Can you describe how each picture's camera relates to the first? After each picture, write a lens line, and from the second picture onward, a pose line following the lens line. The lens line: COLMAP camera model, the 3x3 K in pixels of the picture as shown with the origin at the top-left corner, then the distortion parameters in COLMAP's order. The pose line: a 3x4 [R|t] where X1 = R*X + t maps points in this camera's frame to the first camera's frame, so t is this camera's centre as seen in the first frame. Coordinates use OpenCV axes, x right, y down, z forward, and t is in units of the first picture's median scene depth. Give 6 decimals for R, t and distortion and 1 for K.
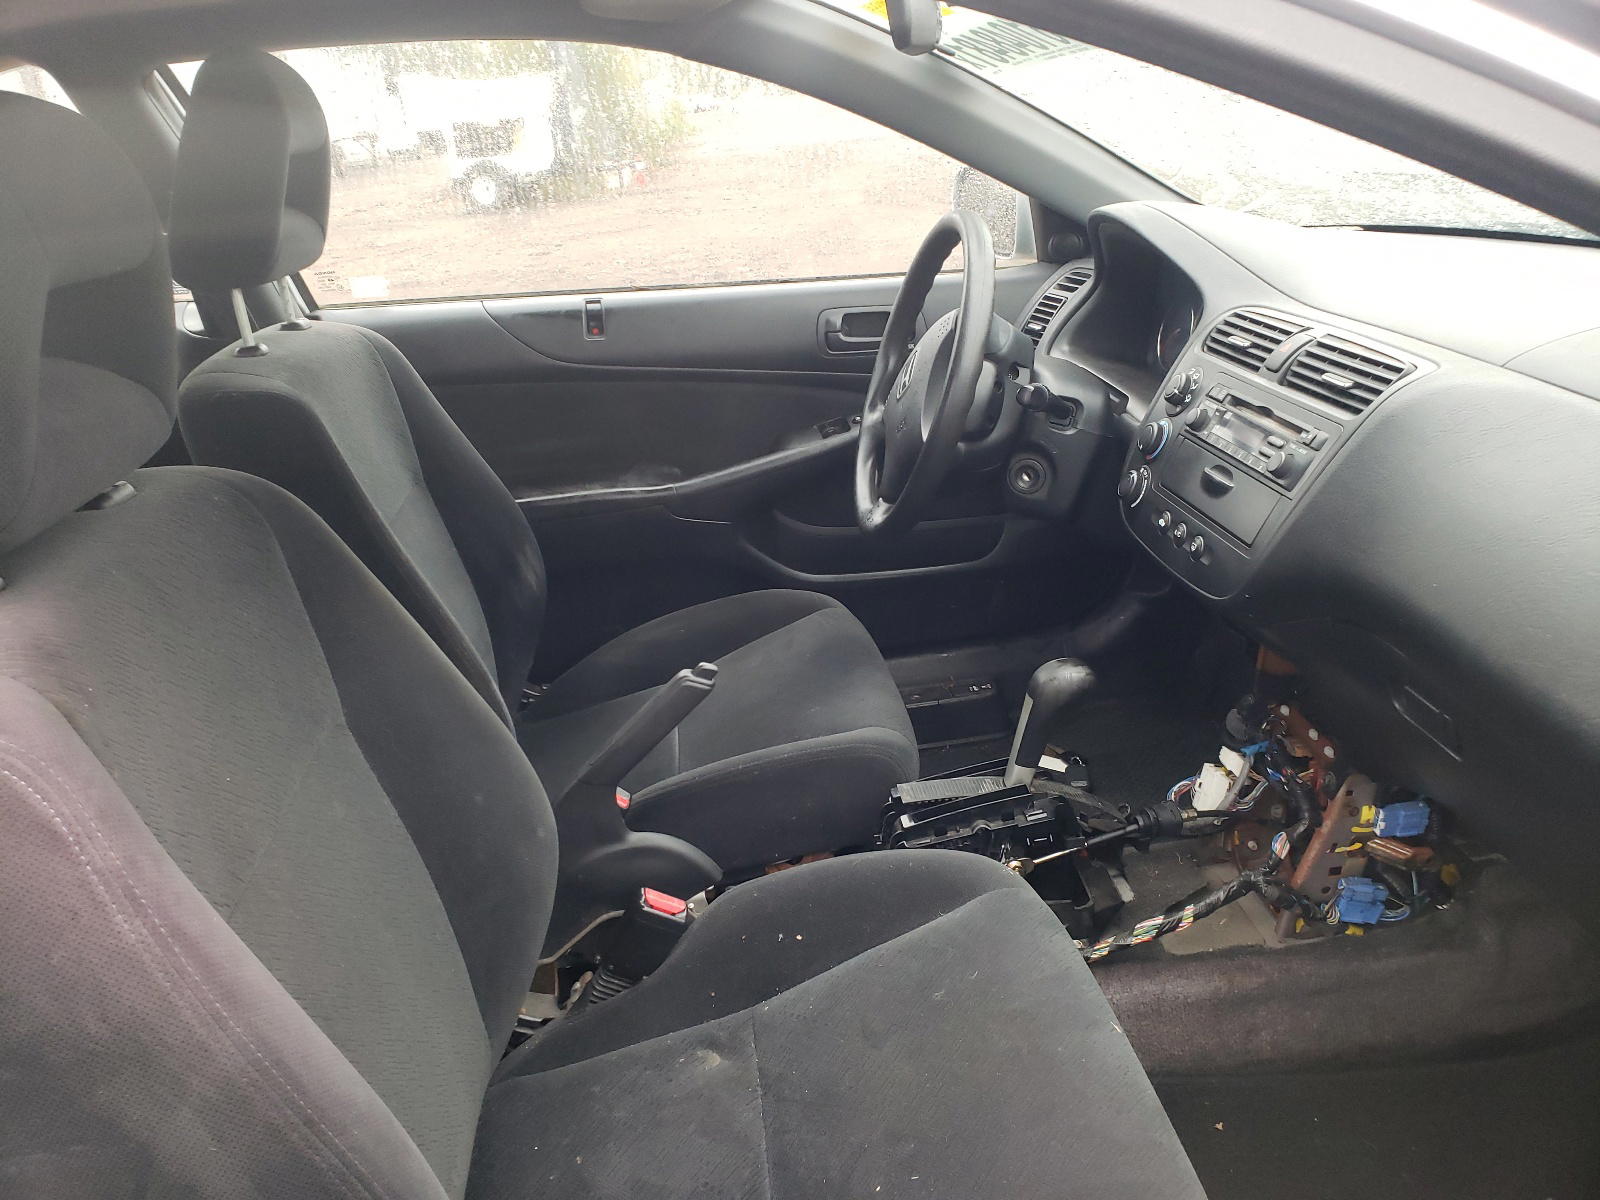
lens RADIAL K [[1229.1, 0, 800.0], [0, 1229.1, 600.0], [0, 0, 1]] dist [0.004653, 0.005235]
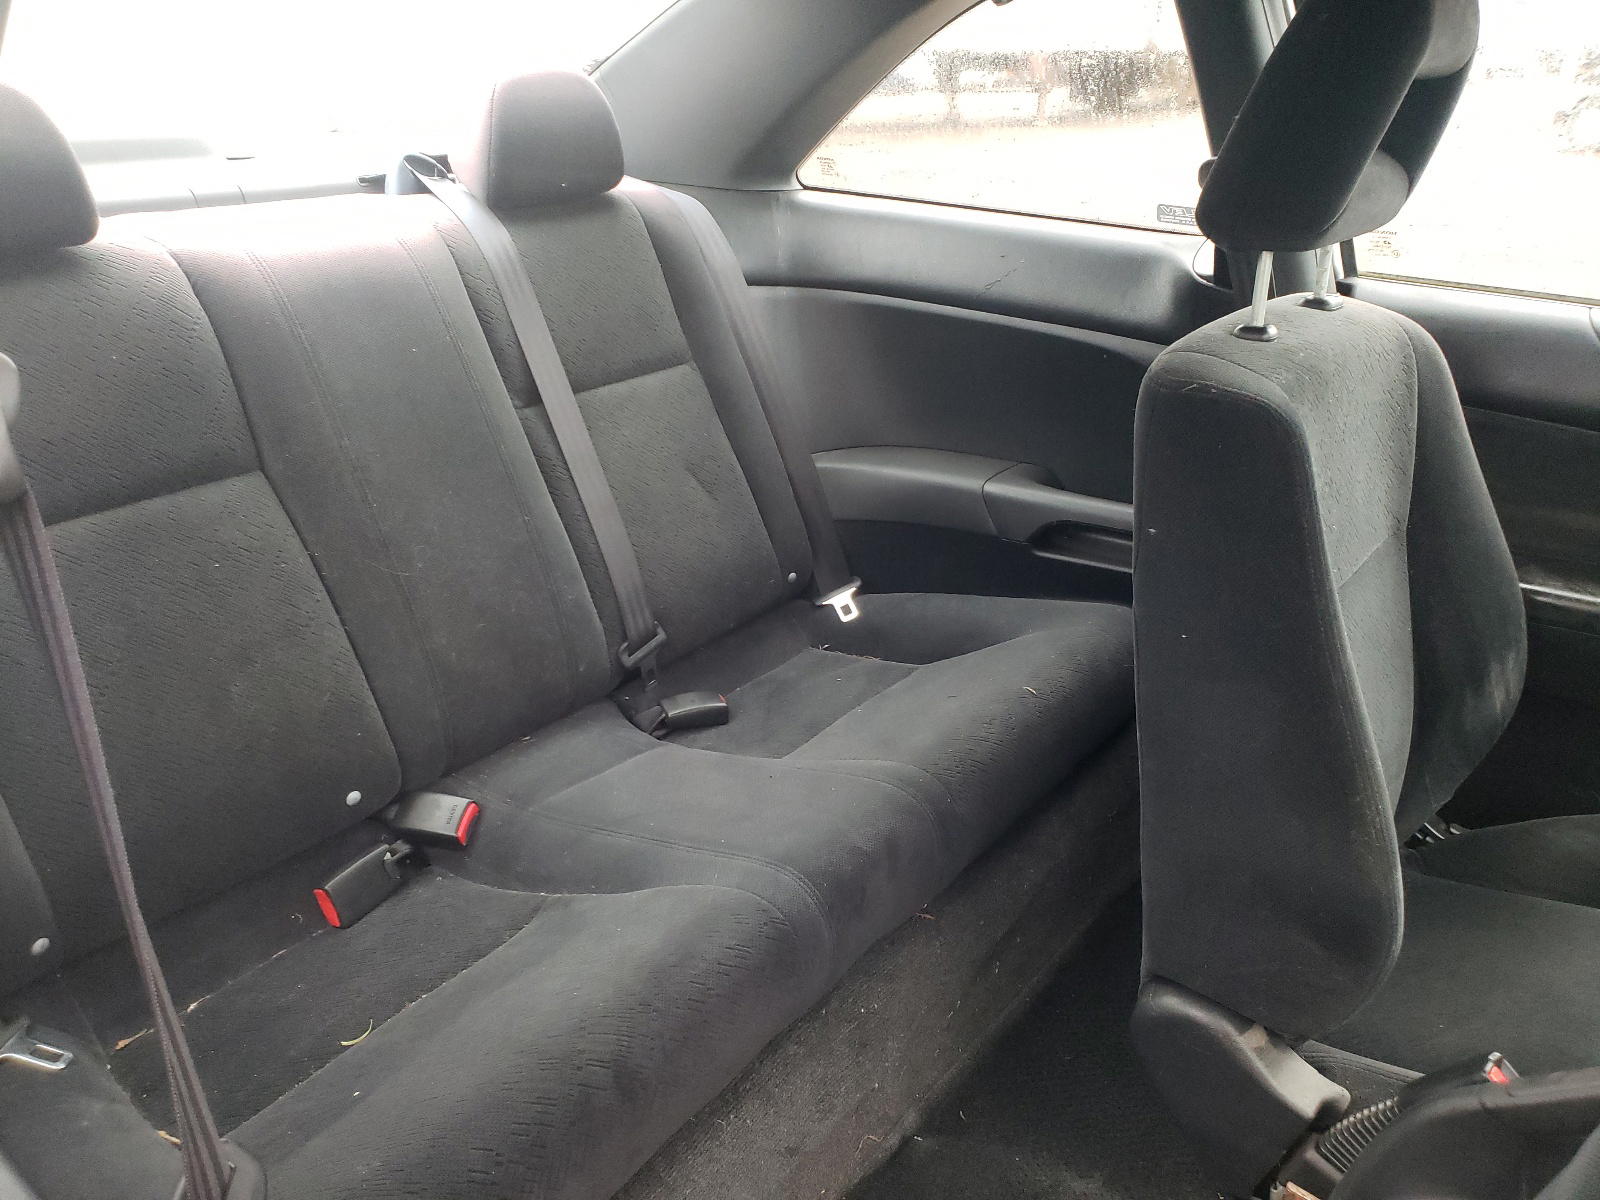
lens RADIAL K [[1229.1, 0, 800.0], [0, 1229.1, 600.0], [0, 0, 1]] dist [0.004653, 0.005235]
pose [[0.709310, 0.353911, -0.609612, -0.105022], [-0.316045, 0.932699, 0.173748, -0.079345], [0.630076, 0.069424, 0.773424, 0.207643]]
